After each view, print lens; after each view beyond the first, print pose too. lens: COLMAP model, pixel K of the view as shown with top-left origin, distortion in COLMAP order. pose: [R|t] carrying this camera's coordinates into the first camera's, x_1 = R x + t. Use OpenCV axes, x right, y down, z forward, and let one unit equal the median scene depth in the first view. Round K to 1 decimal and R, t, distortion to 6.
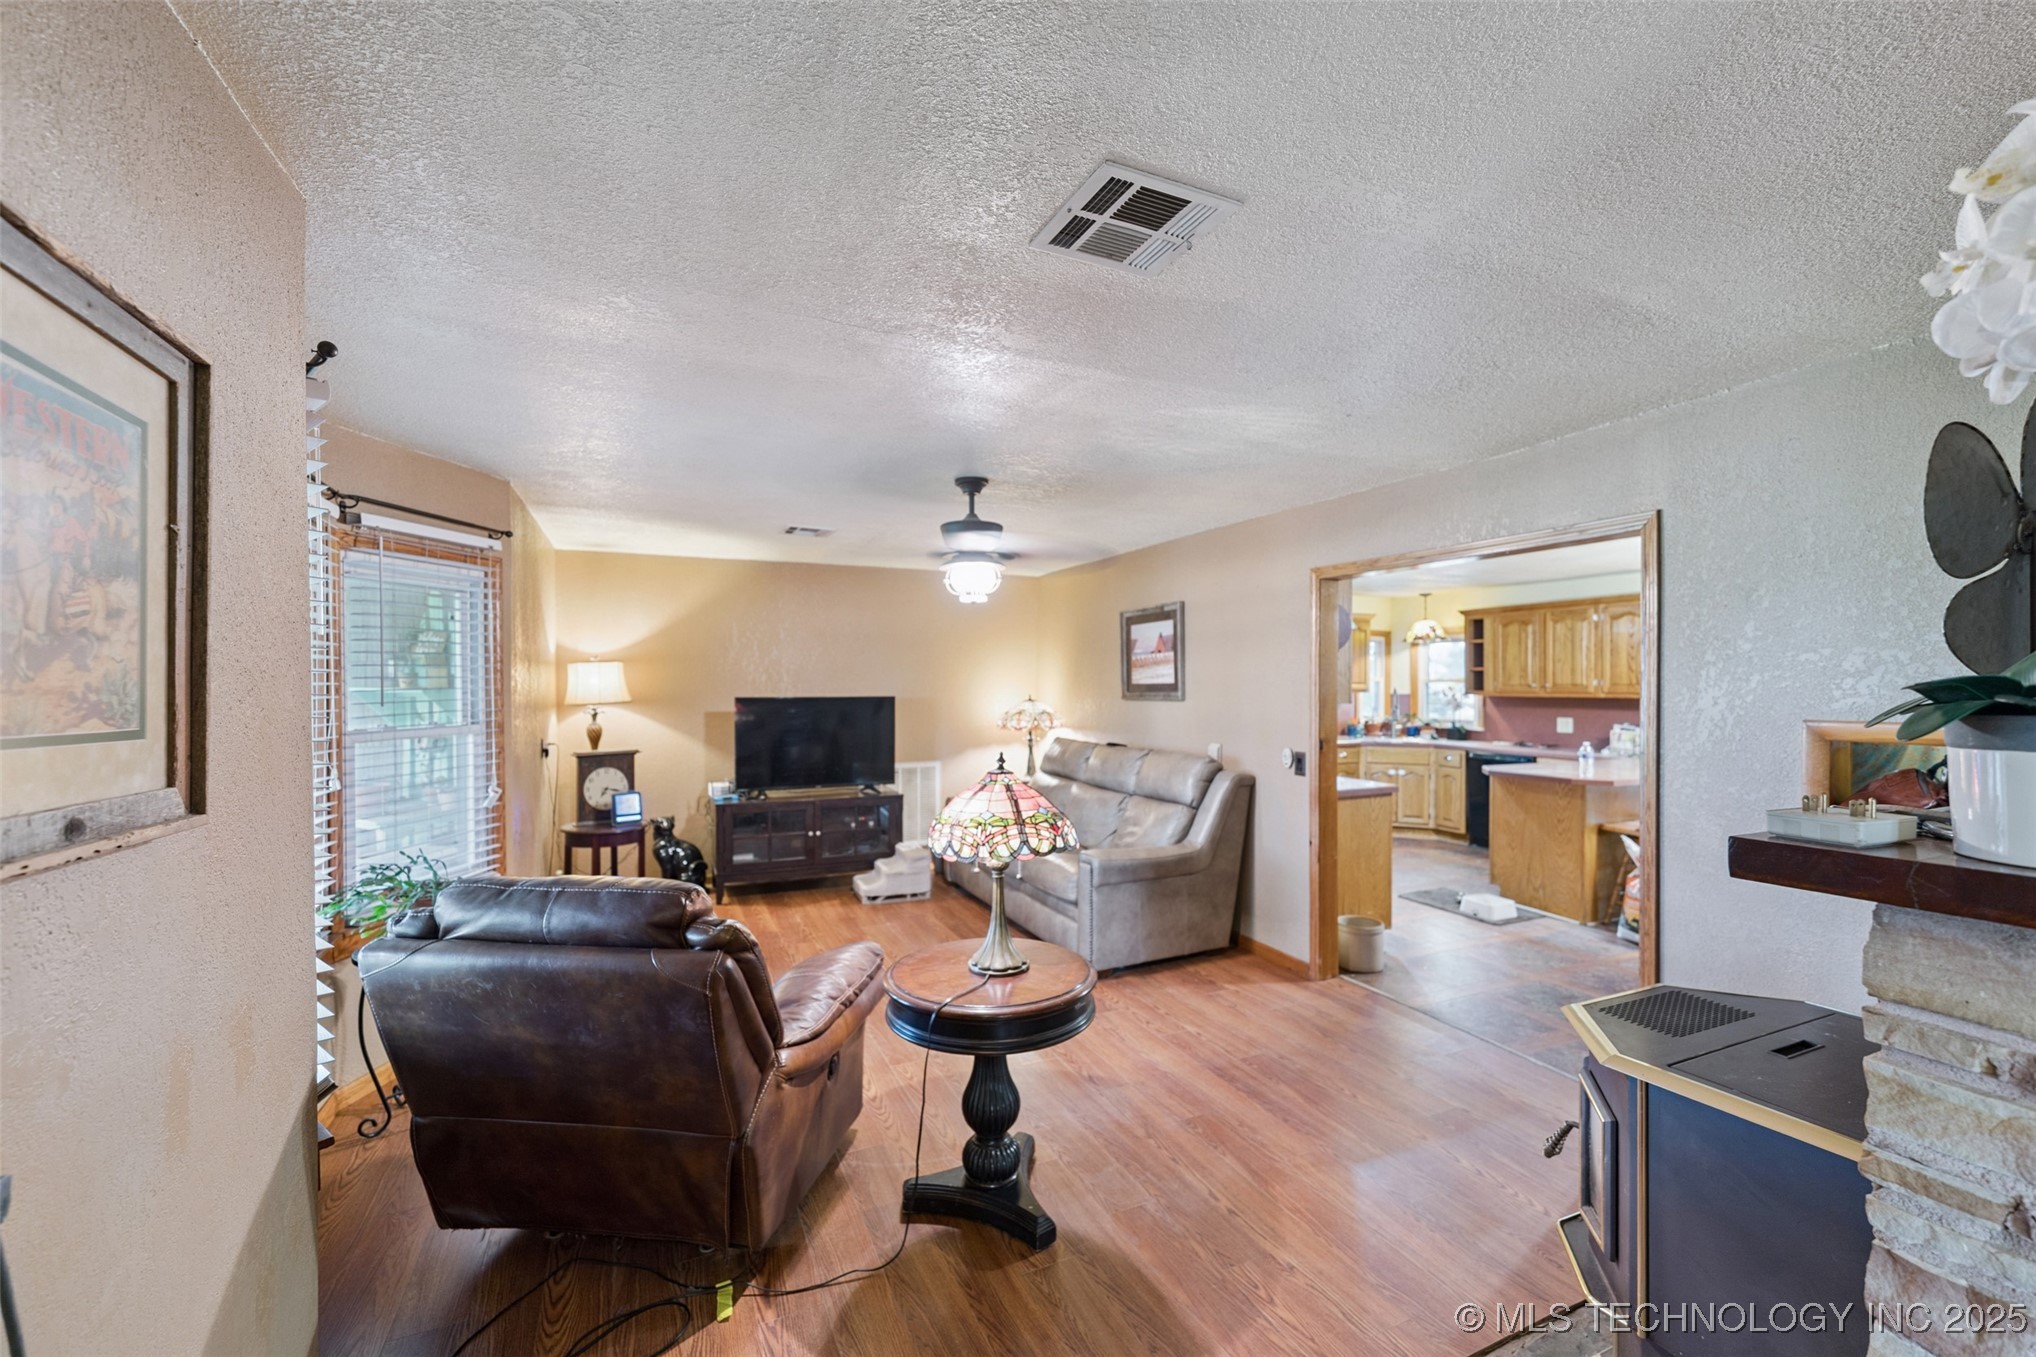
lens RADIAL K [[835.1, 0, 1001.6], [0, 835.1, 684.9], [0, 0, 1]] dist [-0.001517, -0.000570]
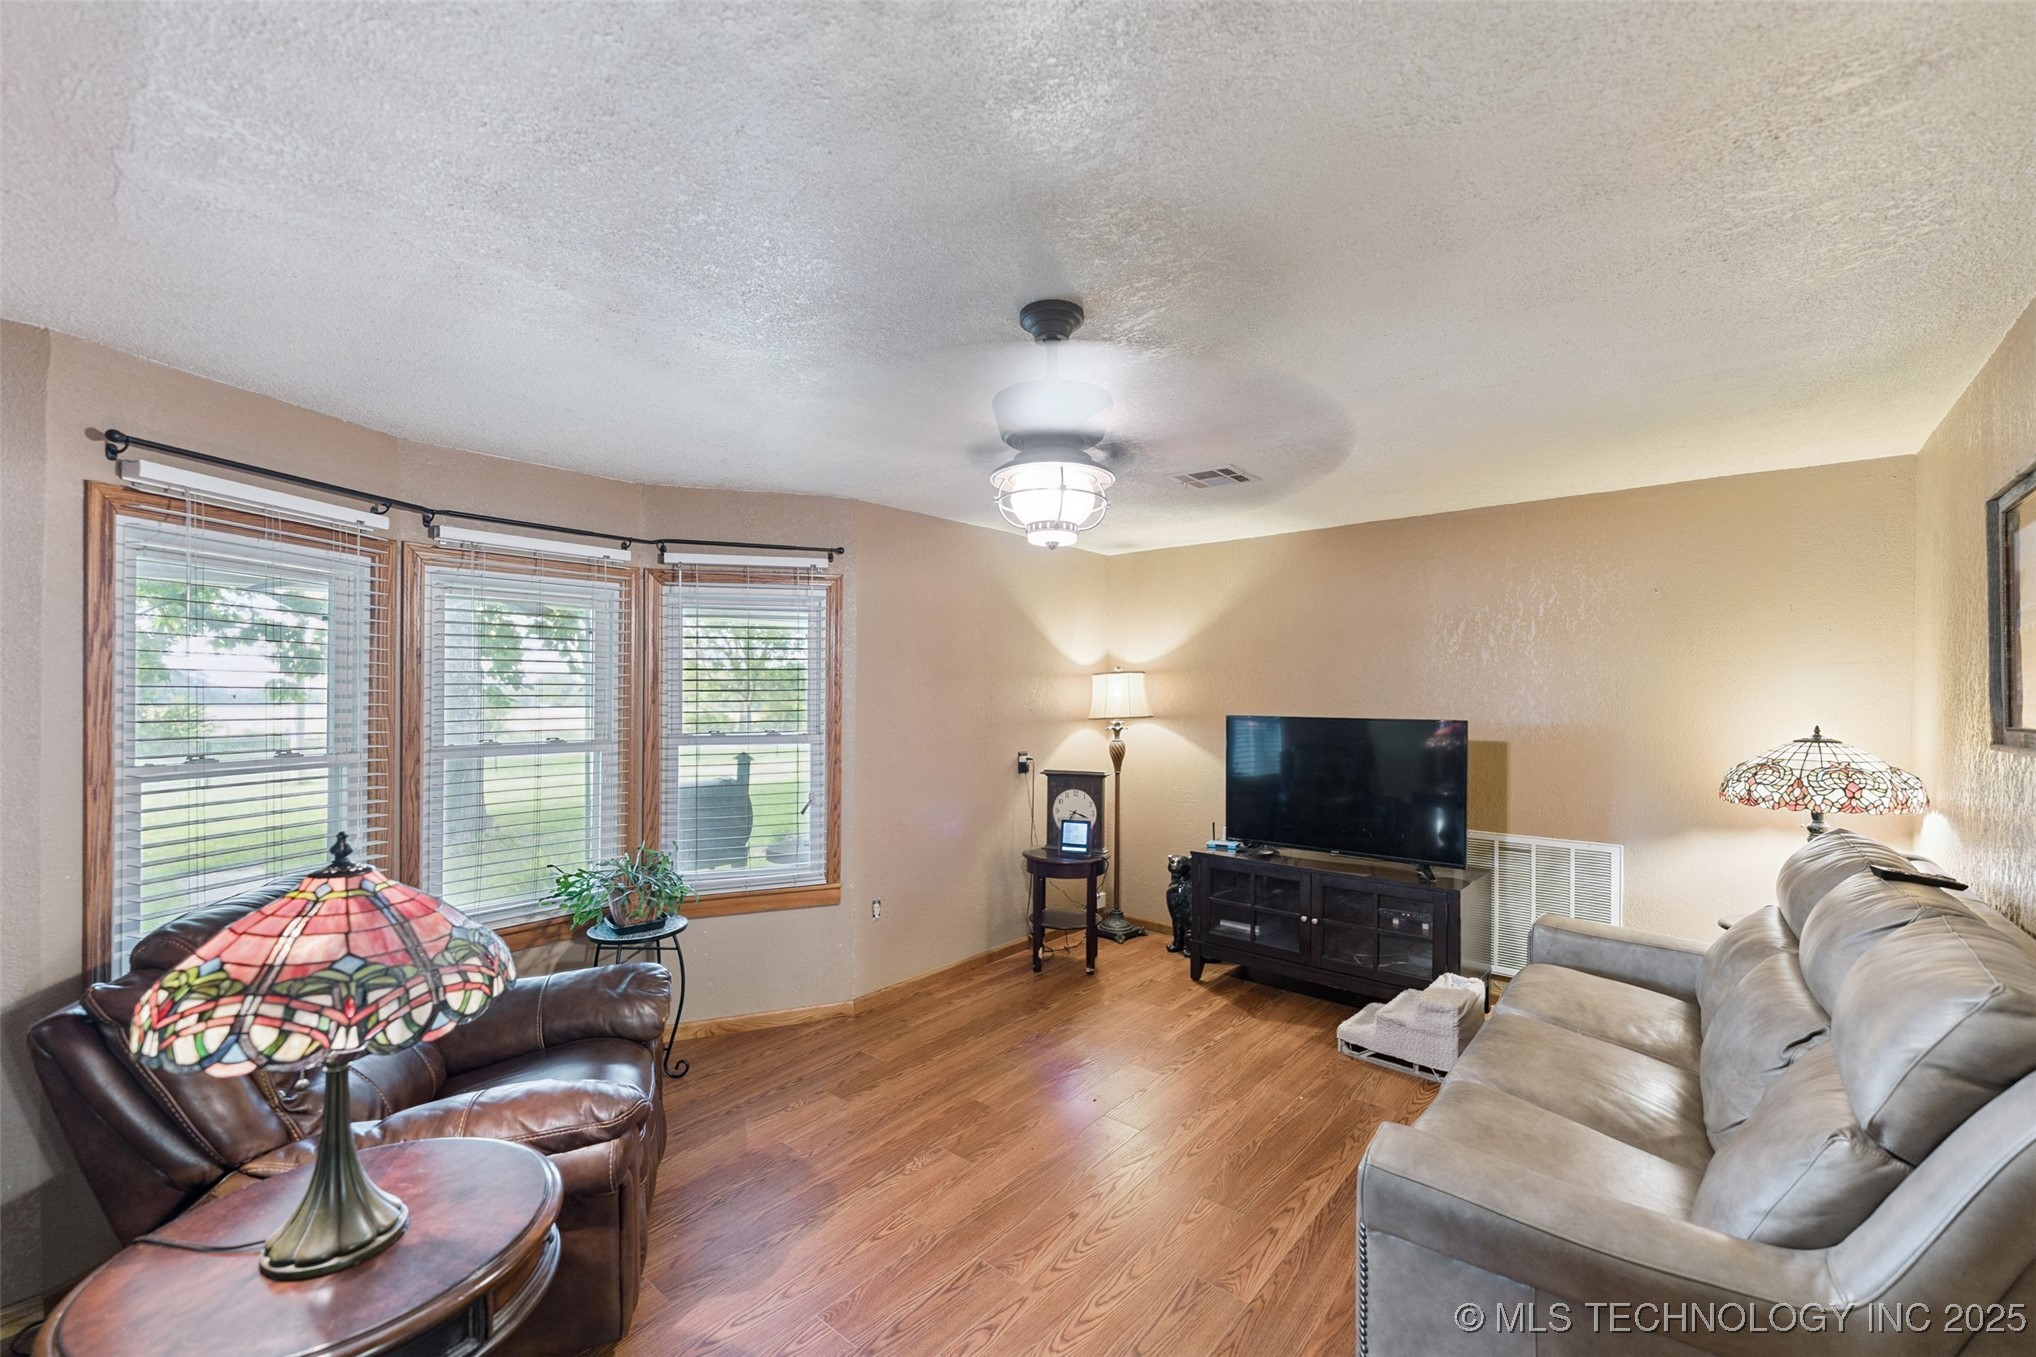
lens RADIAL K [[835.1, 0, 1016.0], [0, 835.1, 695.0], [0, 0, 1]] dist [-0.001517, -0.000570]
pose [[0.442597, 0.004223, -0.896710, 0.285297], [-0.006748, 0.999976, 0.001379, -0.003611], [0.896695, 0.005440, 0.442615, 0.501760]]
